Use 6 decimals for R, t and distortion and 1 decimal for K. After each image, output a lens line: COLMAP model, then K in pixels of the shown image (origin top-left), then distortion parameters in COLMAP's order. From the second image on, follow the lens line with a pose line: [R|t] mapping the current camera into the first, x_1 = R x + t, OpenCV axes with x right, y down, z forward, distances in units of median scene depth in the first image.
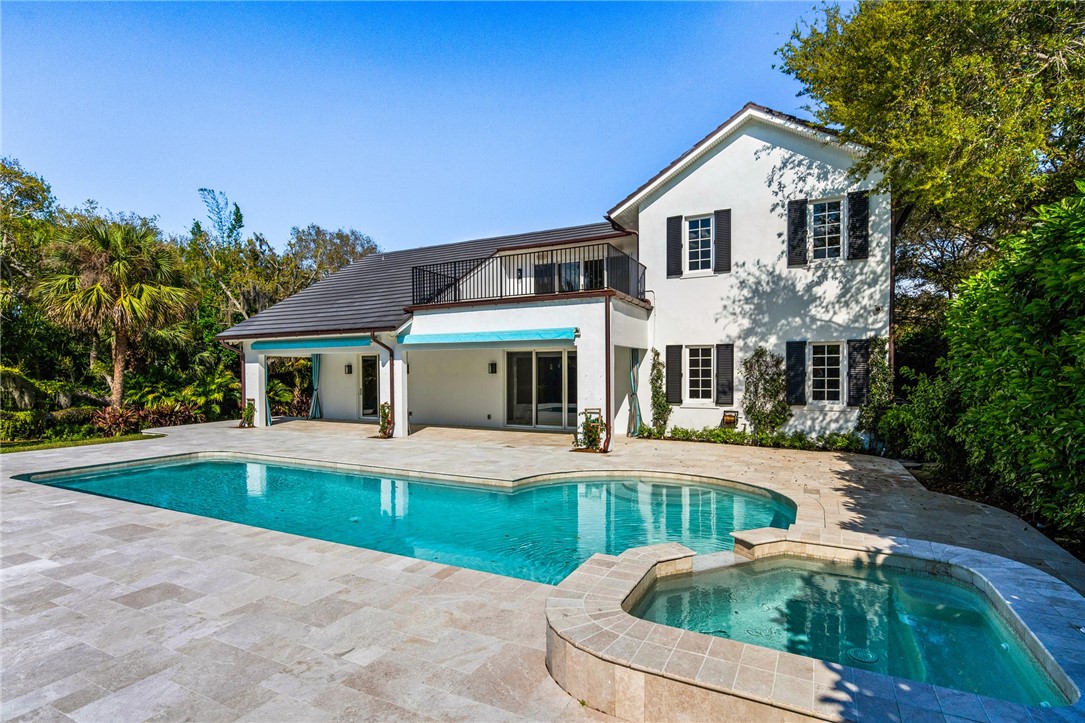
lens RADIAL K [[533.1, 0, 534.1], [0, 533.1, 368.6], [0, 0, 1]] dist [-0.000040, 0.000014]
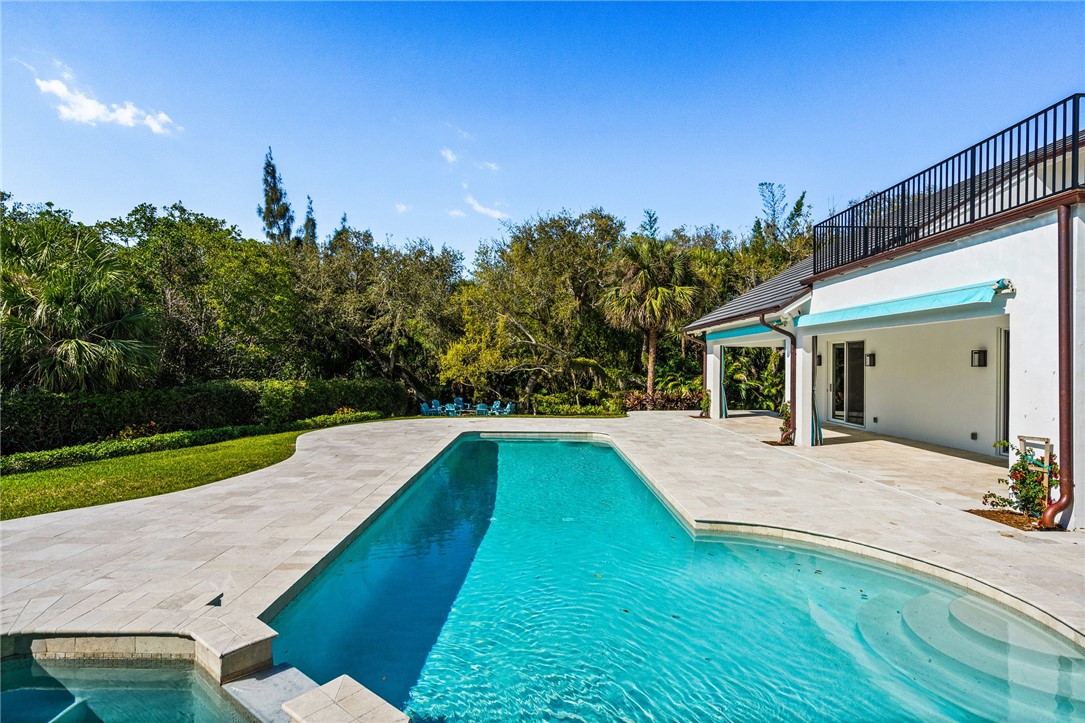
lens RADIAL K [[551.3, 0, 541.7], [0, 551.3, 363.8], [0, 0, 1]] dist [0.000704, 0.000464]
pose [[0.475551, 0.006612, -0.879663, 0.225259], [-0.002792, 0.999978, 0.006008, 0.002703], [0.879683, -0.000401, 0.475559, 0.225884]]
